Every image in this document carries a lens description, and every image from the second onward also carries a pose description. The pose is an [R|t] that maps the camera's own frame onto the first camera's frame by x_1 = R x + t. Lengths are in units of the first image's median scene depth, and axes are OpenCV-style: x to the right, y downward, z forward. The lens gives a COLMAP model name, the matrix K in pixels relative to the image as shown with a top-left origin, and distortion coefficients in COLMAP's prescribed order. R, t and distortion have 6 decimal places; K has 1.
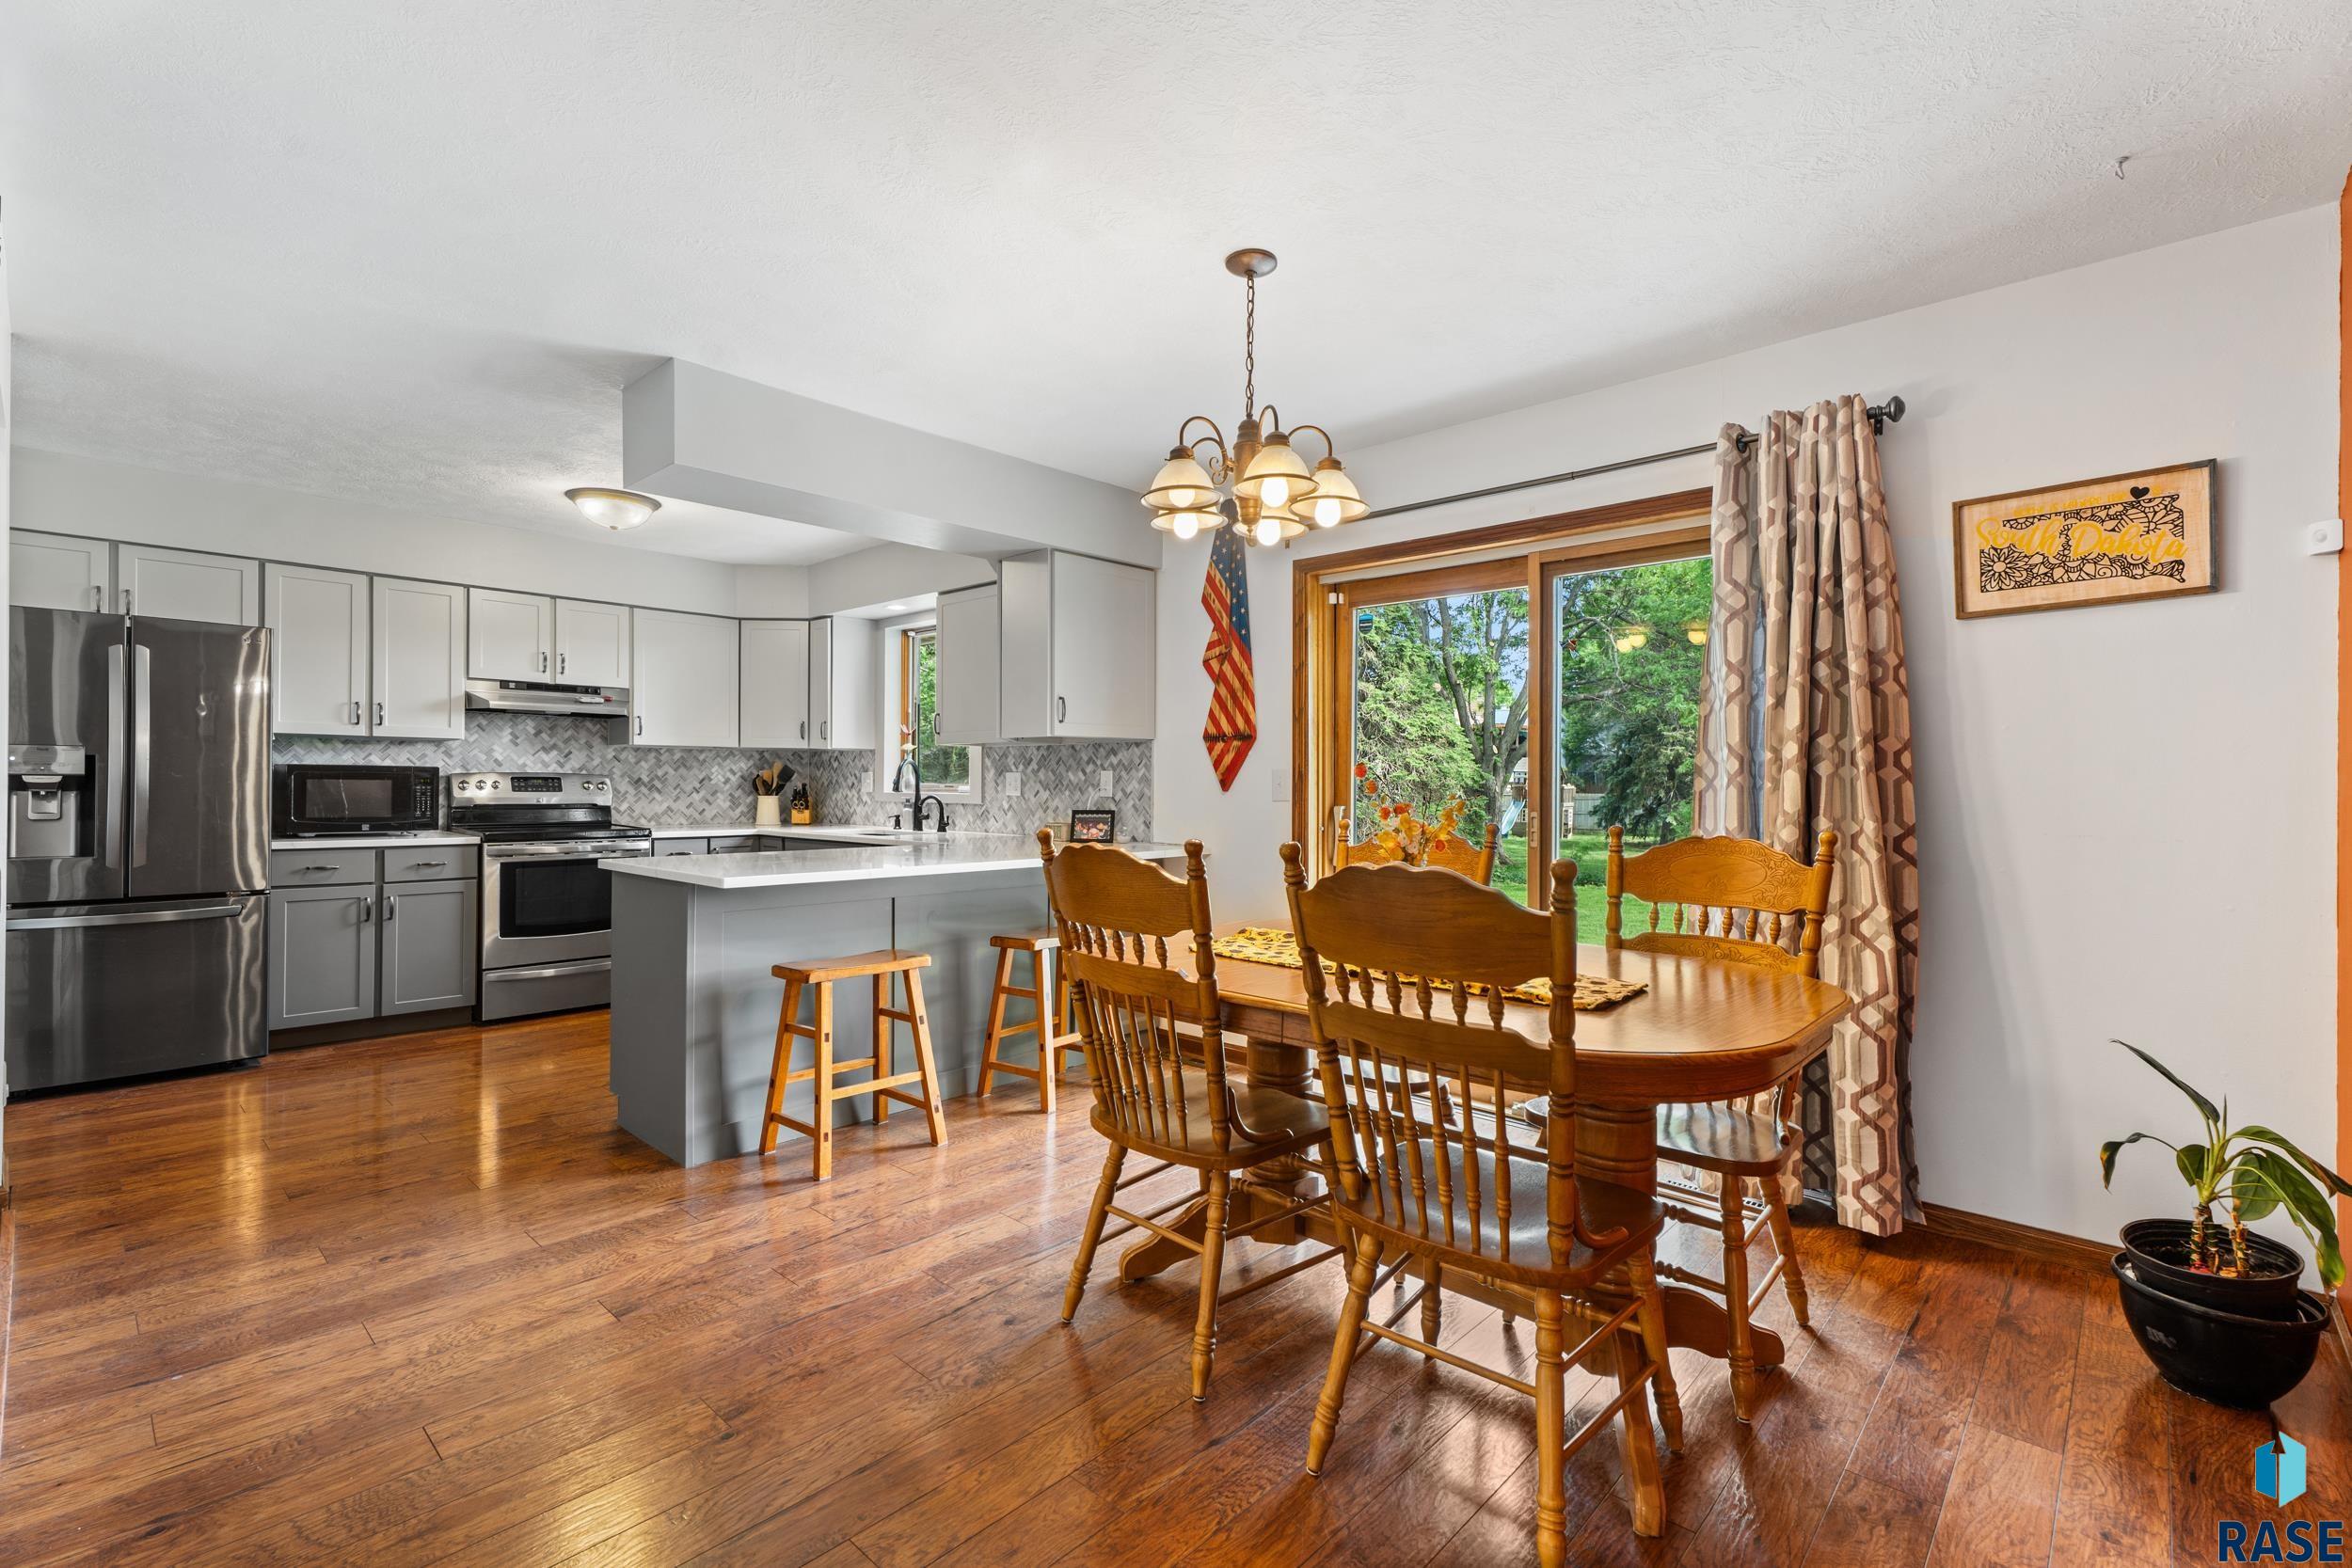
lens RADIAL K [[1050.9, 0, 1178.0], [0, 1050.9, 779.9], [0, 0, 1]] dist [0.000930, -0.000046]
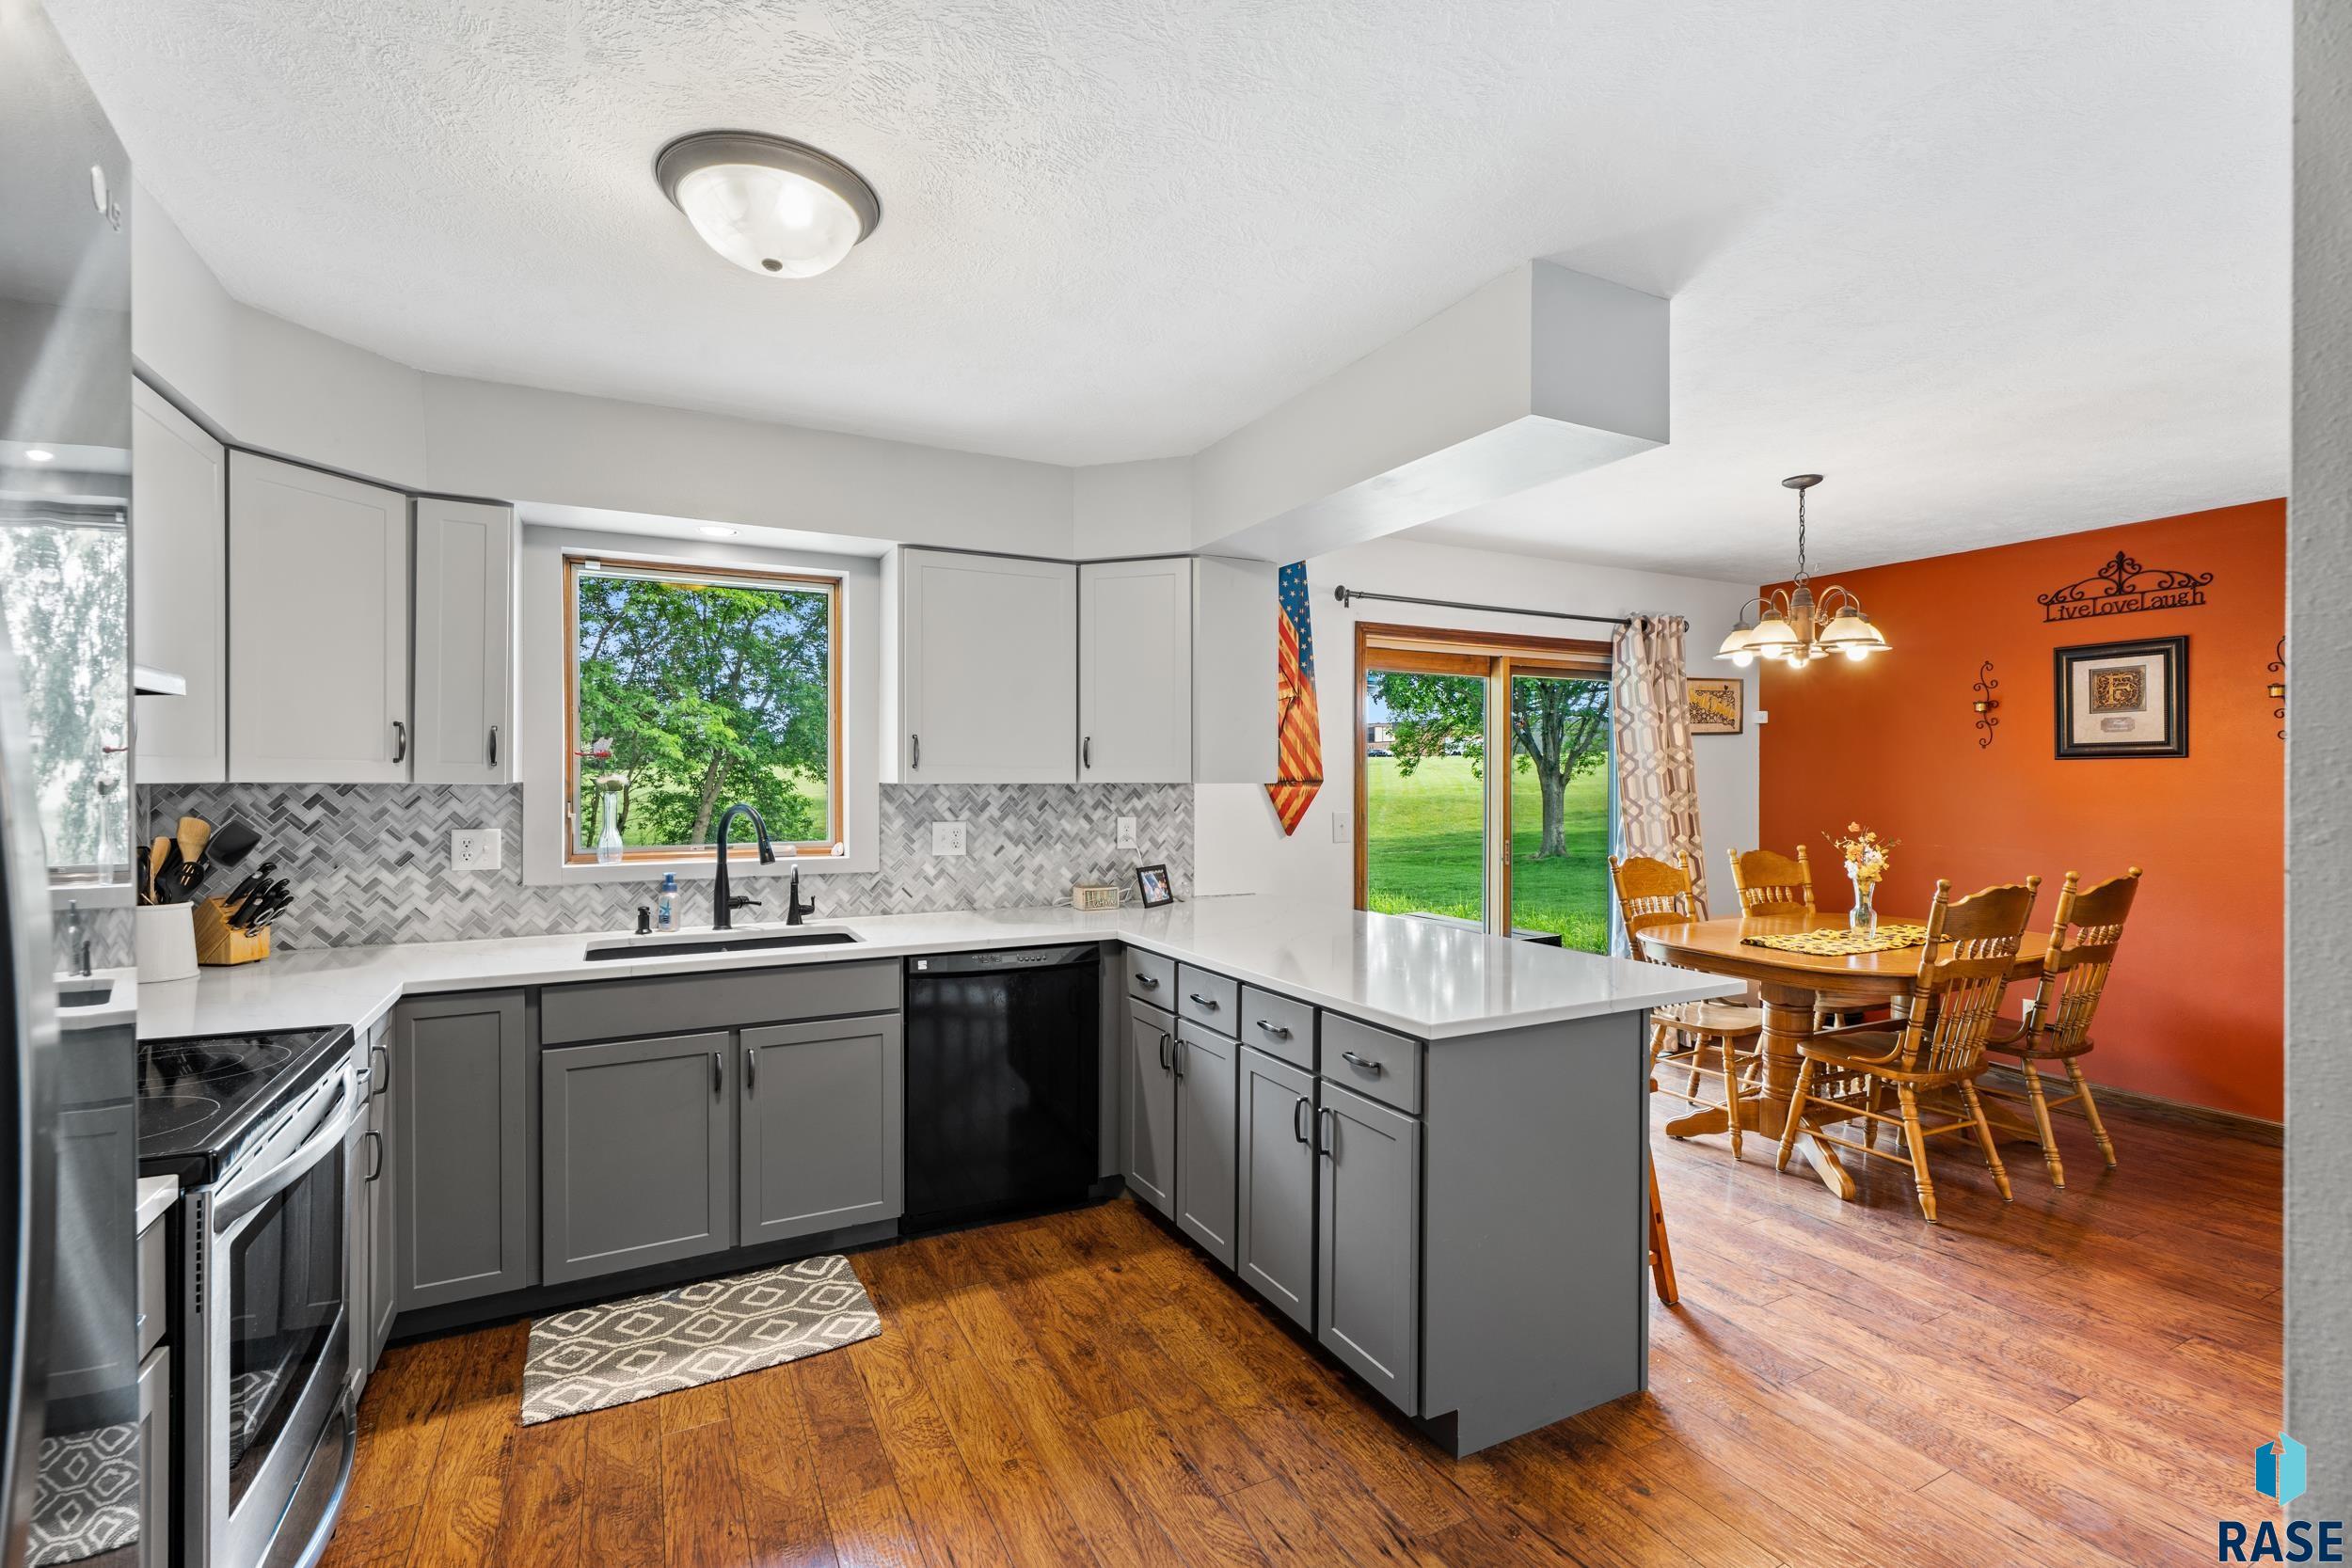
lens RADIAL K [[1050.9, 0, 1162.8], [0, 1050.9, 775.3], [0, 0, 1]] dist [0.000930, -0.000046]
pose [[0.338990, -0.006109, 0.940770, -0.949252], [-0.003337, 0.999965, 0.007695, -0.054677], [-0.940784, -0.005748, 0.338957, 0.789015]]
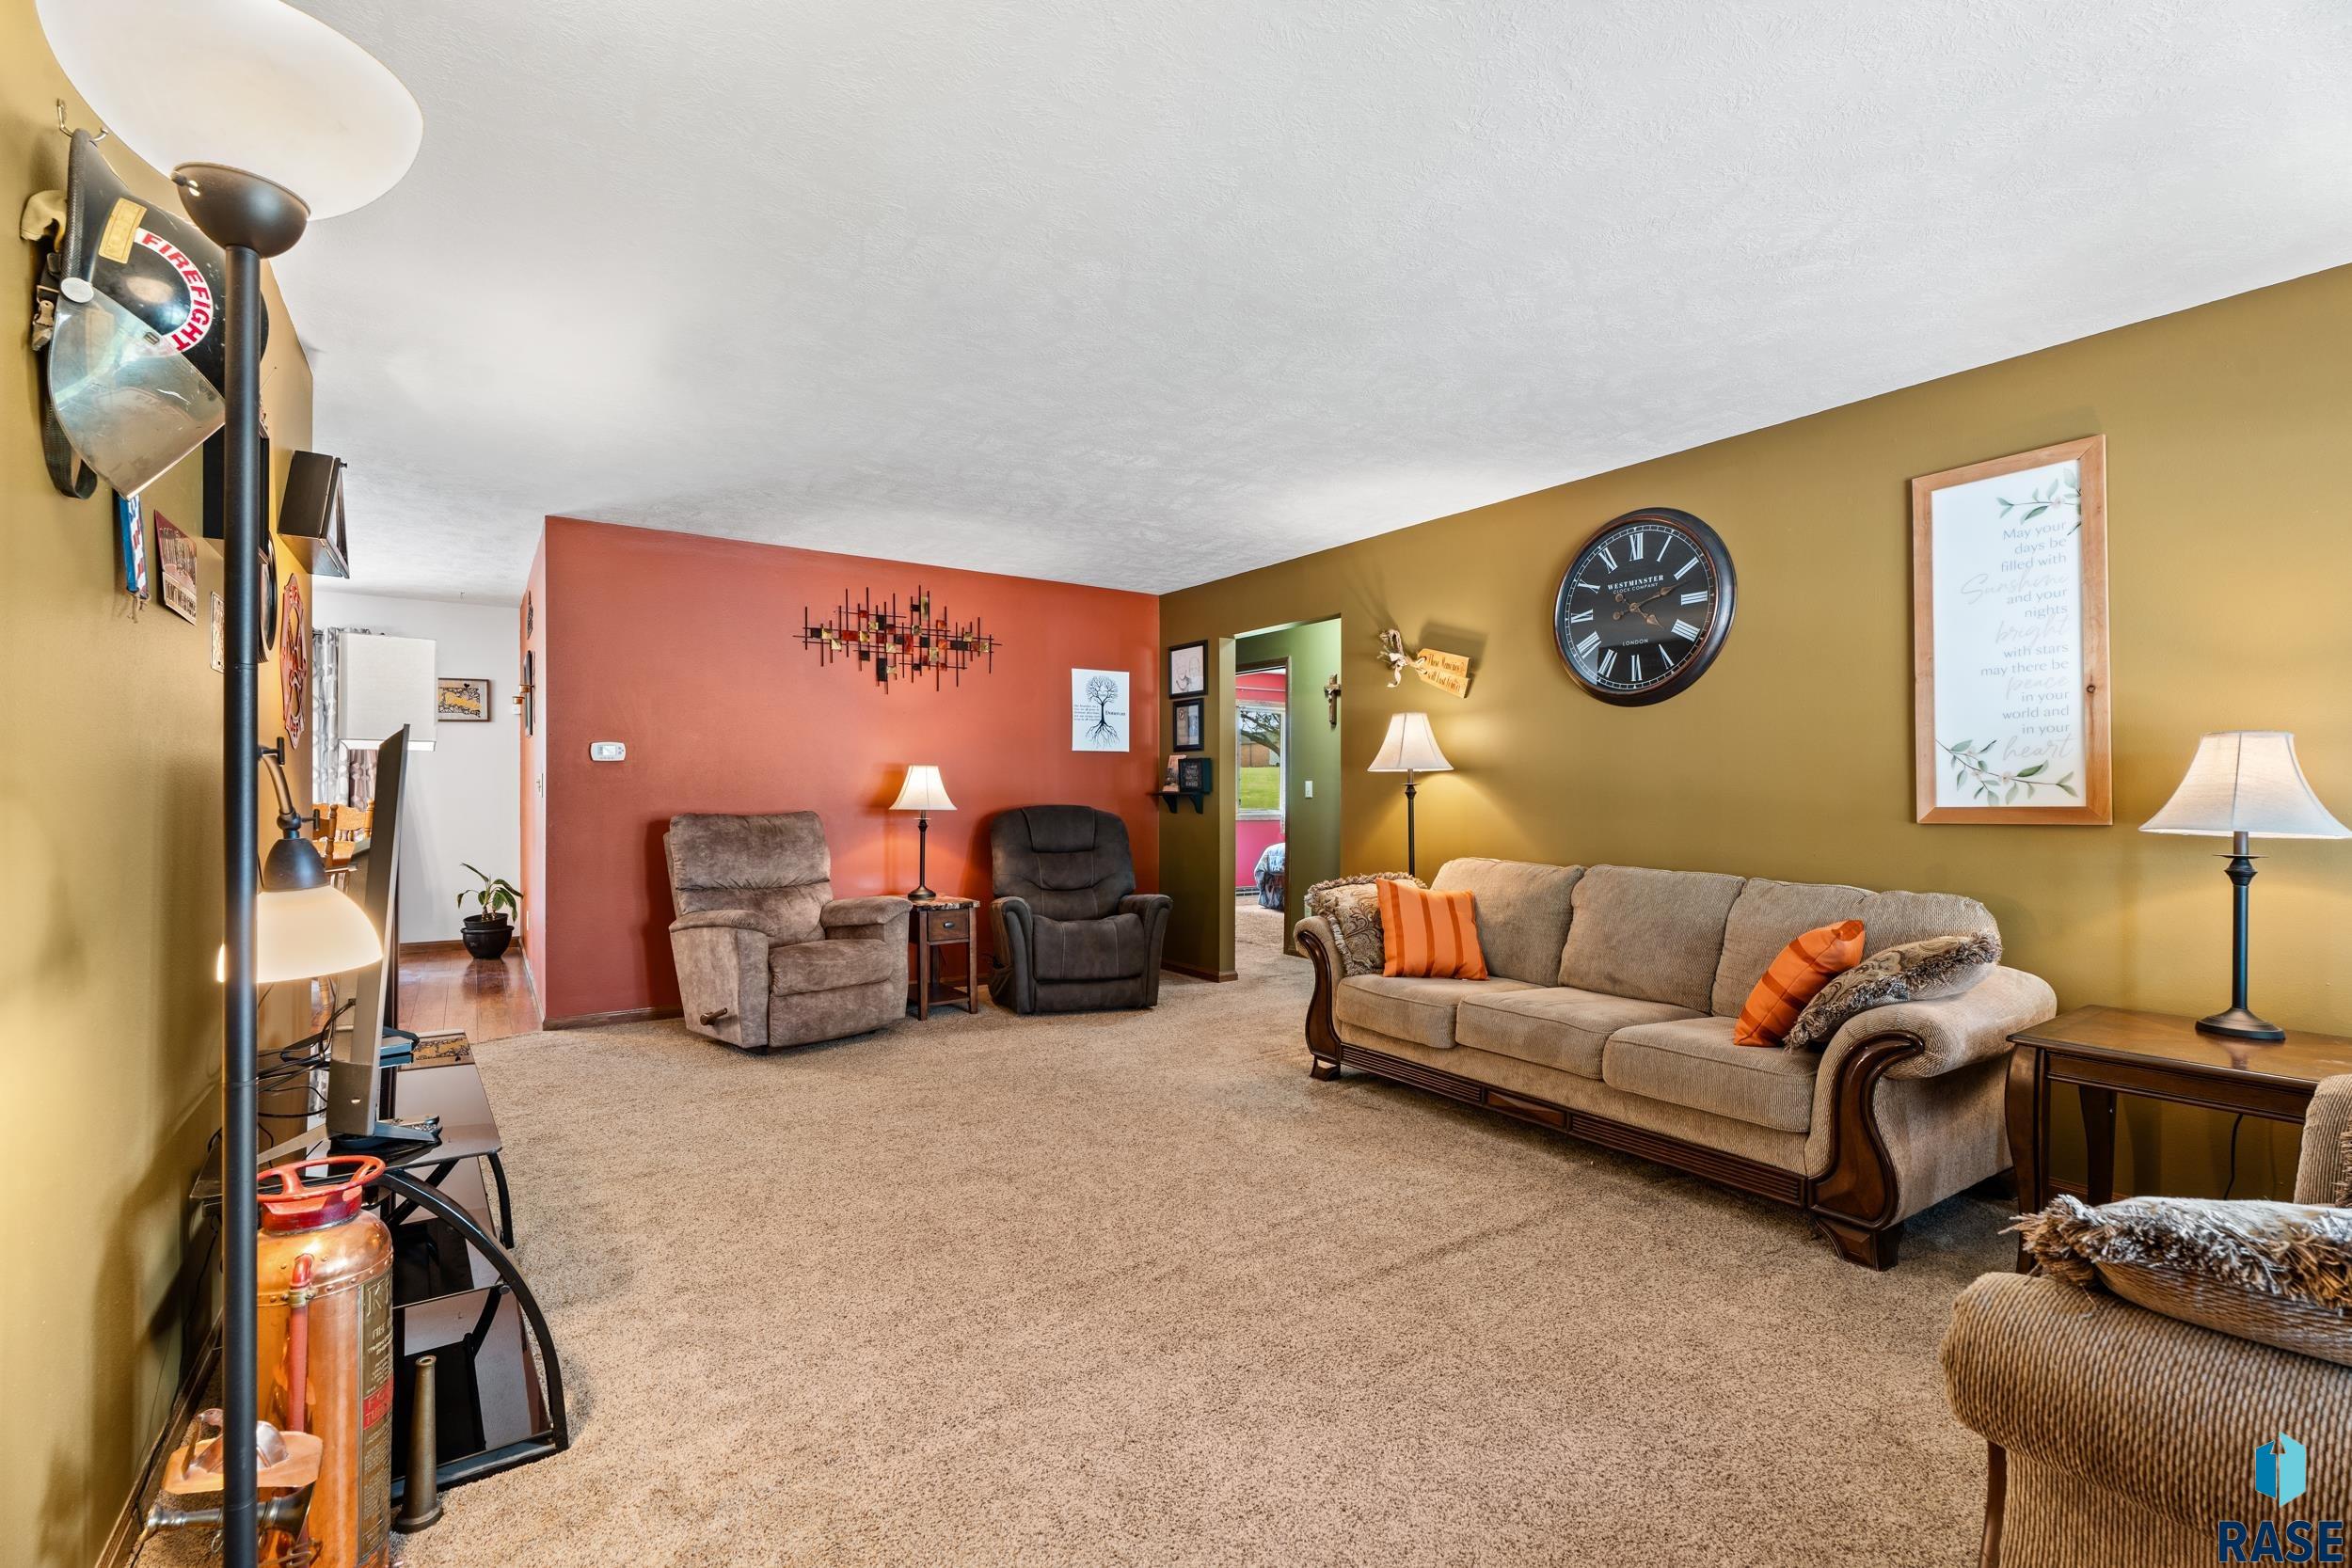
lens RADIAL K [[1050.9, 0, 1185.6], [0, 1050.9, 776.8], [0, 0, 1]] dist [0.000930, -0.000046]
pose [[0.185529, 0.004165, 0.982630, -0.952846], [-0.006690, 0.999973, -0.002975, -0.010114], [-0.982616, -0.006022, 0.185552, -0.907048]]
